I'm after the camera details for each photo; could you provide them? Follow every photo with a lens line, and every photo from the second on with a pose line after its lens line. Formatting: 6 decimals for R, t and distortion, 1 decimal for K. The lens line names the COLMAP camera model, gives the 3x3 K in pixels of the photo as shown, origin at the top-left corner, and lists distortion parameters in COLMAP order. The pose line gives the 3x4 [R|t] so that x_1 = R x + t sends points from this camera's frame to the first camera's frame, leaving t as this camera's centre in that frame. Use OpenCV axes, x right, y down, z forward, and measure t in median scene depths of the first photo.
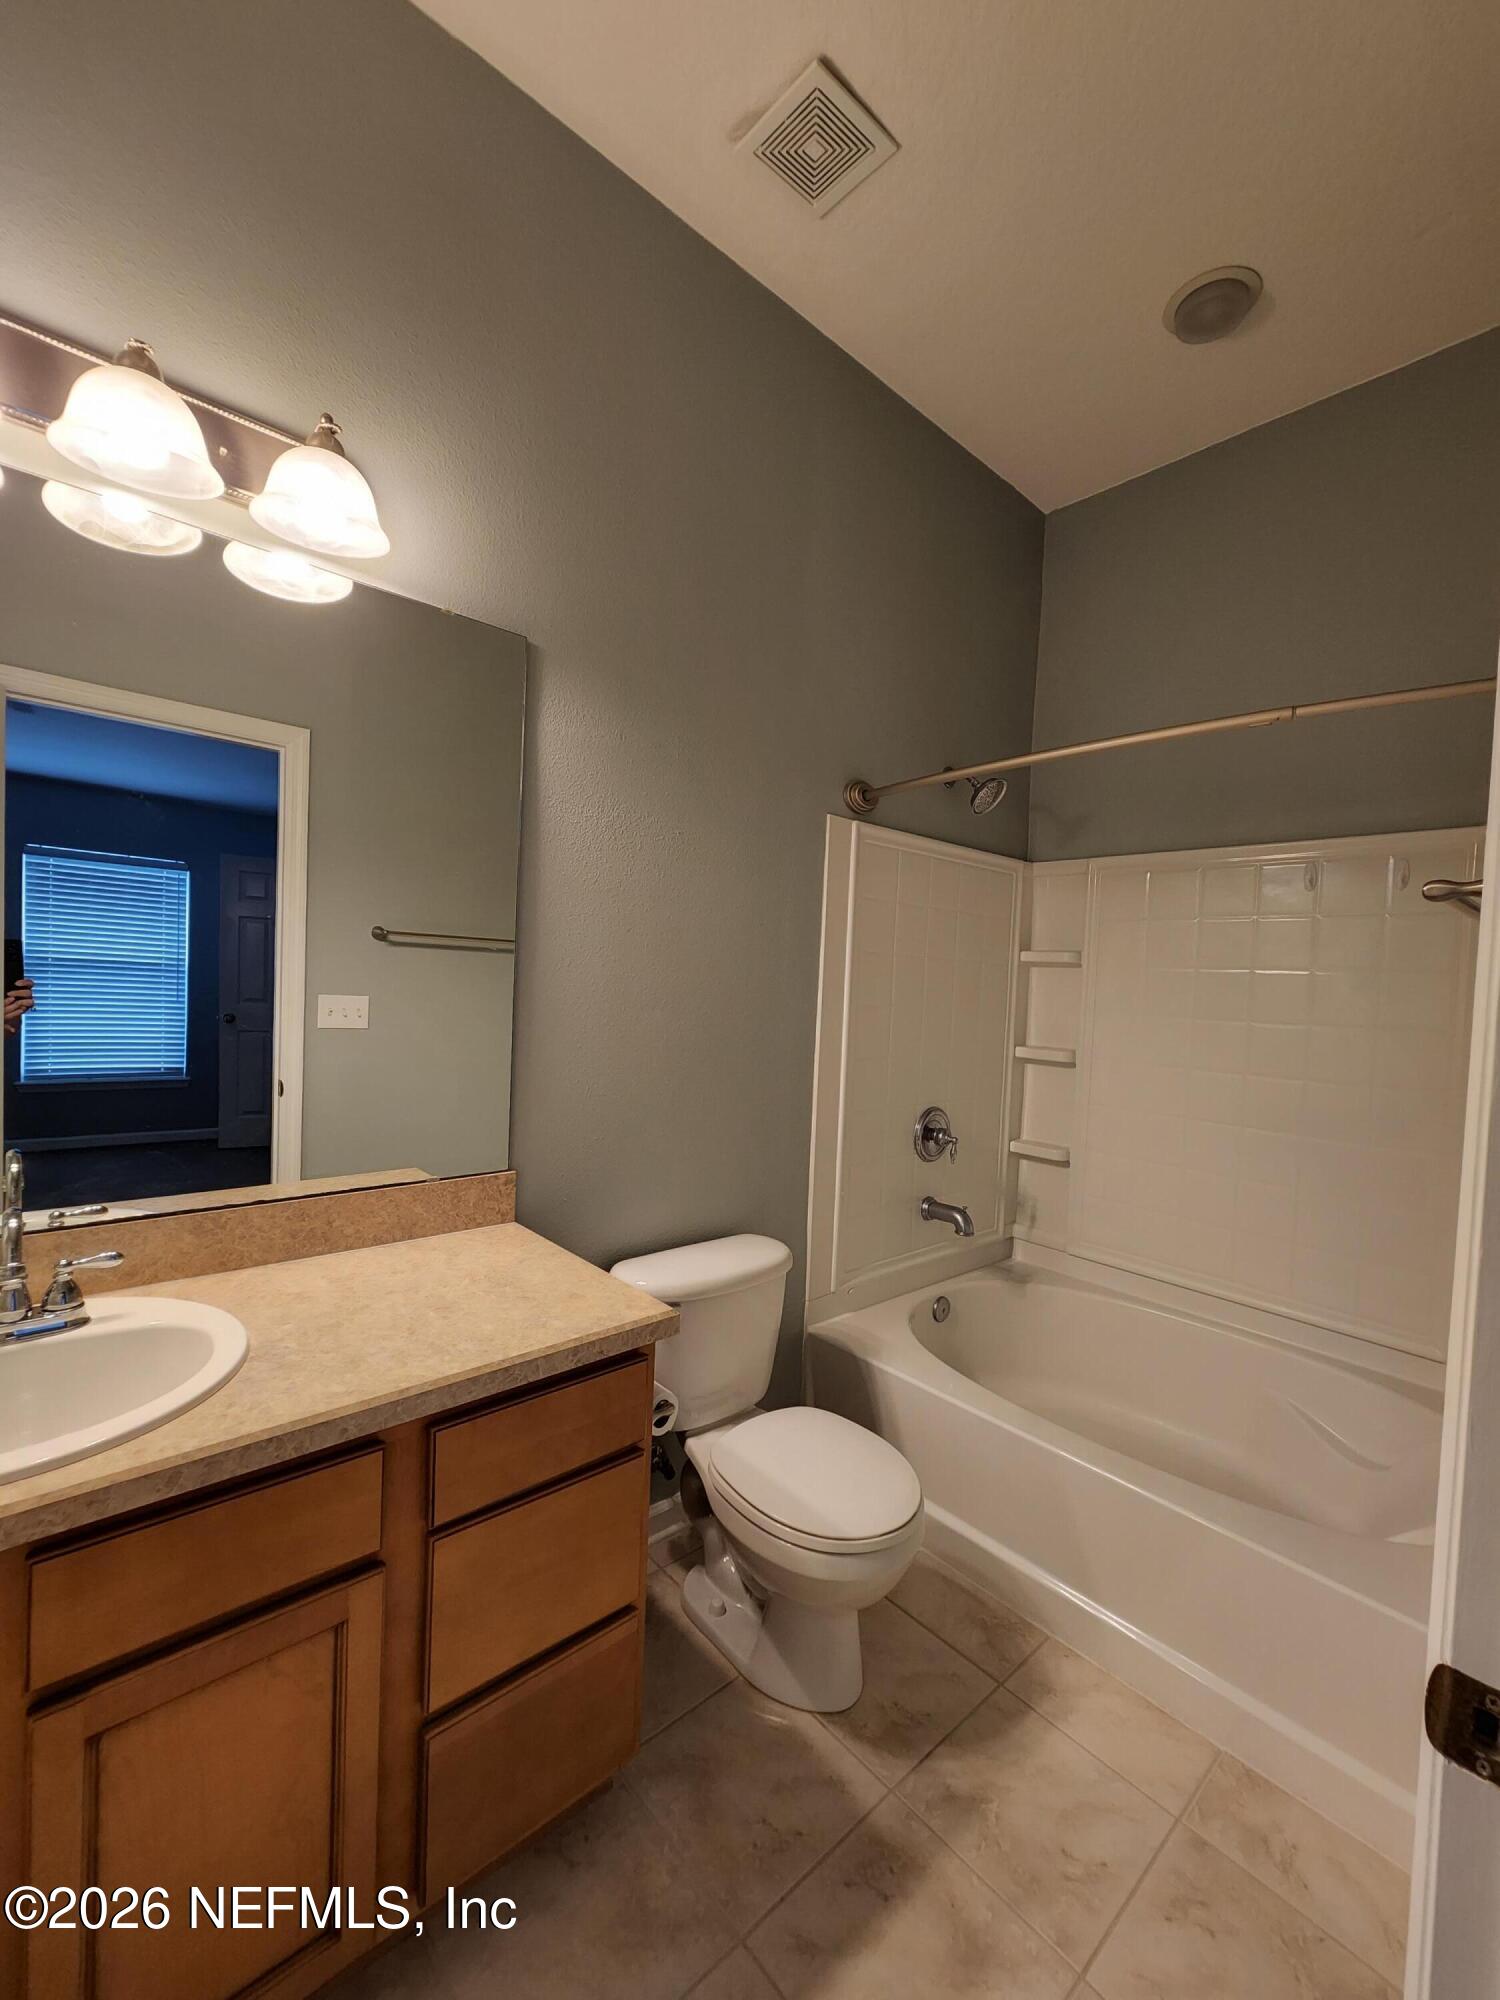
lens RADIAL K [[825.8, 0, 754.4], [0, 825.8, 1001.6], [0, 0, 1]] dist [-0.008657, 0.002764]
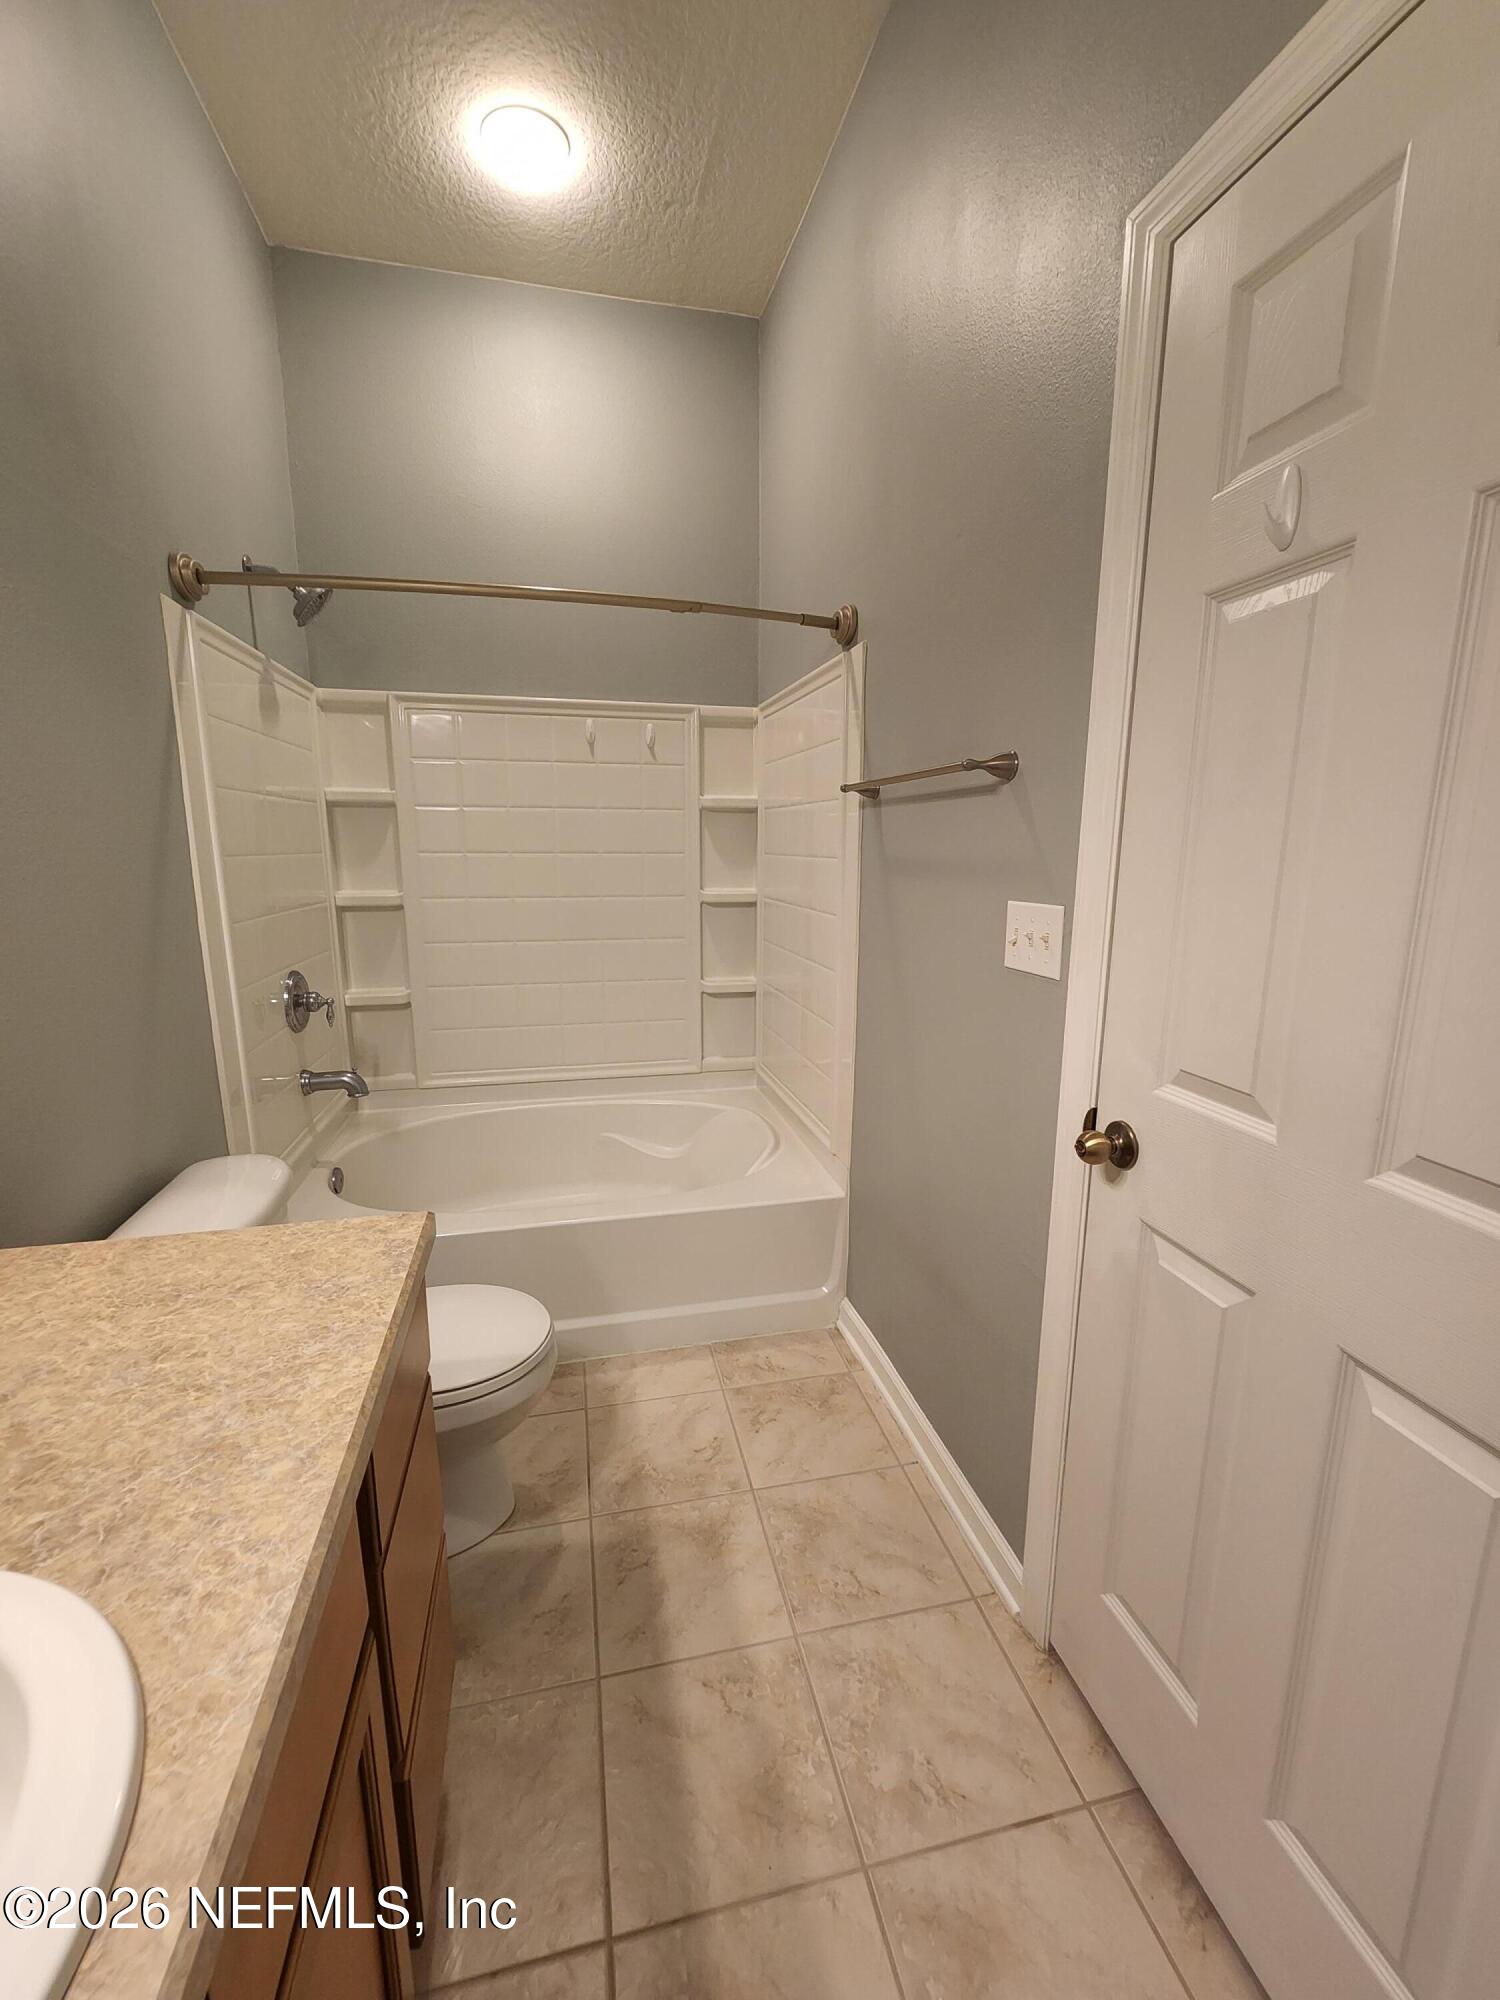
lens RADIAL K [[825.8, 0, 756.6], [0, 825.8, 1006.8], [0, 0, 1]] dist [-0.008657, 0.002764]
pose [[0.475851, -0.209687, 0.854165, -0.618732], [0.039657, 0.975292, 0.217330, -0.013673], [-0.878631, -0.069543, 0.472410, 0.290130]]
